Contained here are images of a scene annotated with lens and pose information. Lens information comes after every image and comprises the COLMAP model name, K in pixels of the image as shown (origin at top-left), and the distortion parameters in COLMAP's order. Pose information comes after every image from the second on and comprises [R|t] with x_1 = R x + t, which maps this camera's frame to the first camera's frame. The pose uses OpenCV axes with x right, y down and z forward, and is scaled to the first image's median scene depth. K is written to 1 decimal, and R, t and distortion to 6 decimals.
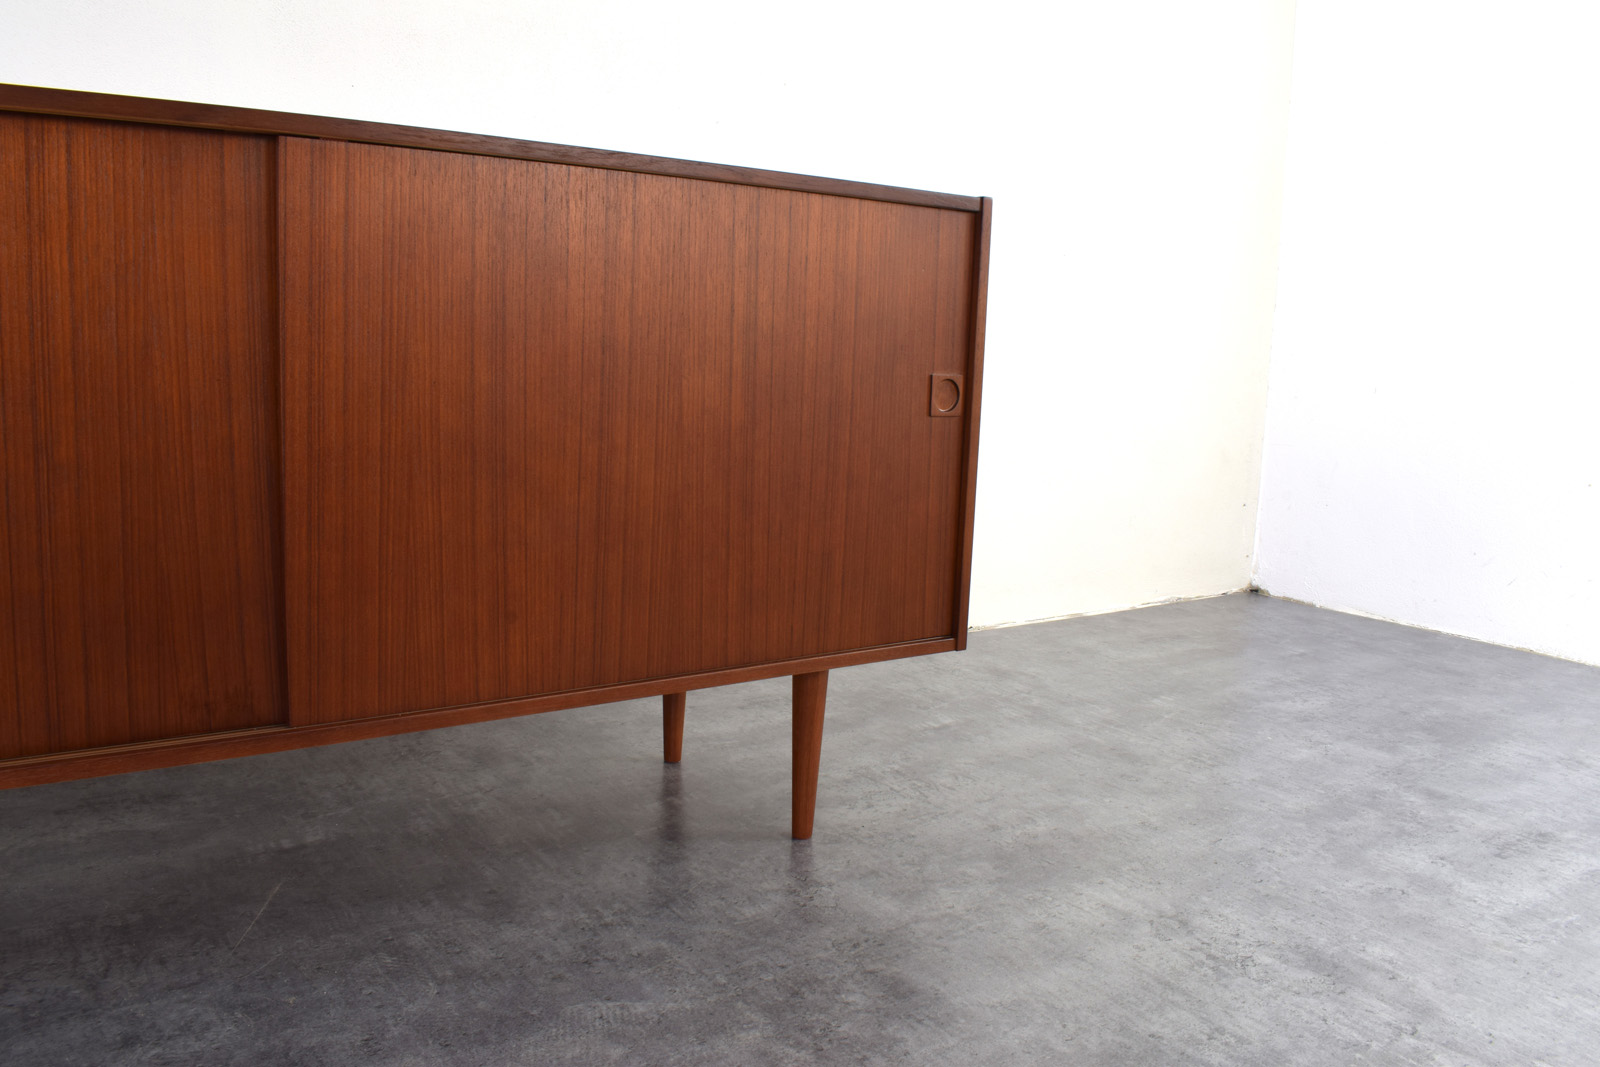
lens RADIAL K [[1241.1, 0, 800.0], [0, 1241.1, 533.5], [0, 0, 1]] dist [-0.094885, 0.016076]
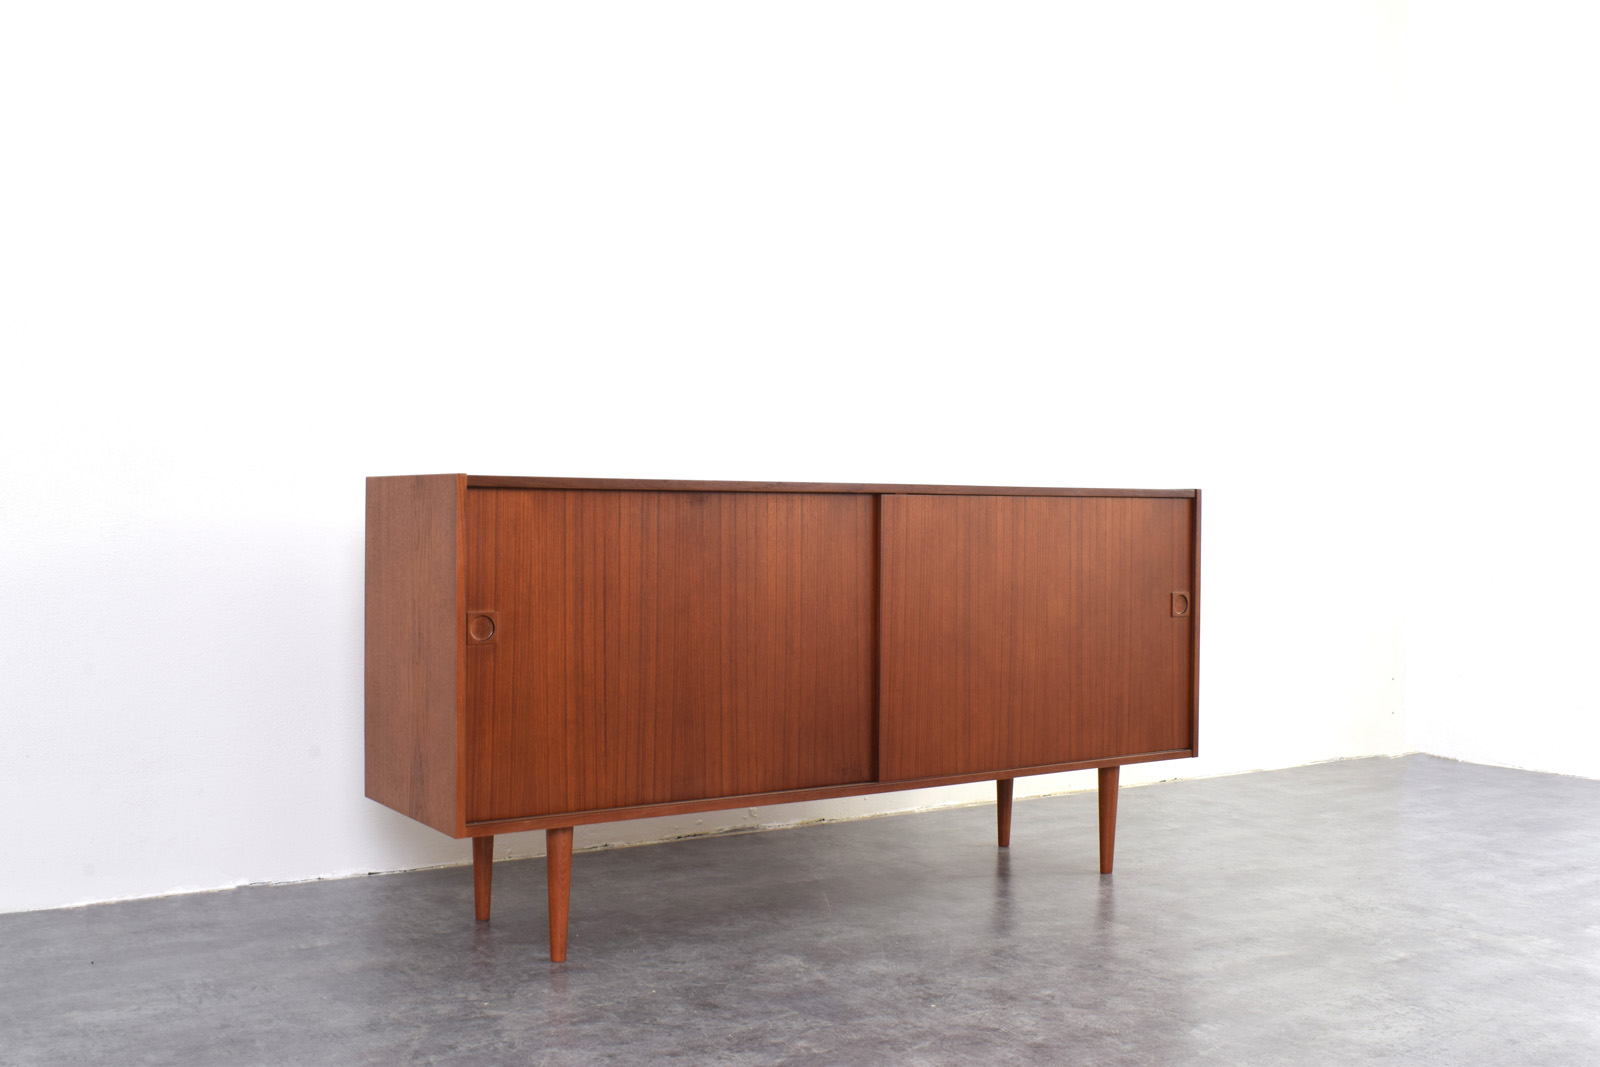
lens RADIAL K [[1631.6, 0, 800.0], [0, 1631.6, 533.5], [0, 0, 1]] dist [-0.083293, 0.027813]
pose [[0.998892, -0.031958, -0.034537, -0.309422], [0.026655, 0.989164, -0.144373, 0.096246], [0.038777, 0.143293, 0.988920, -1.189512]]
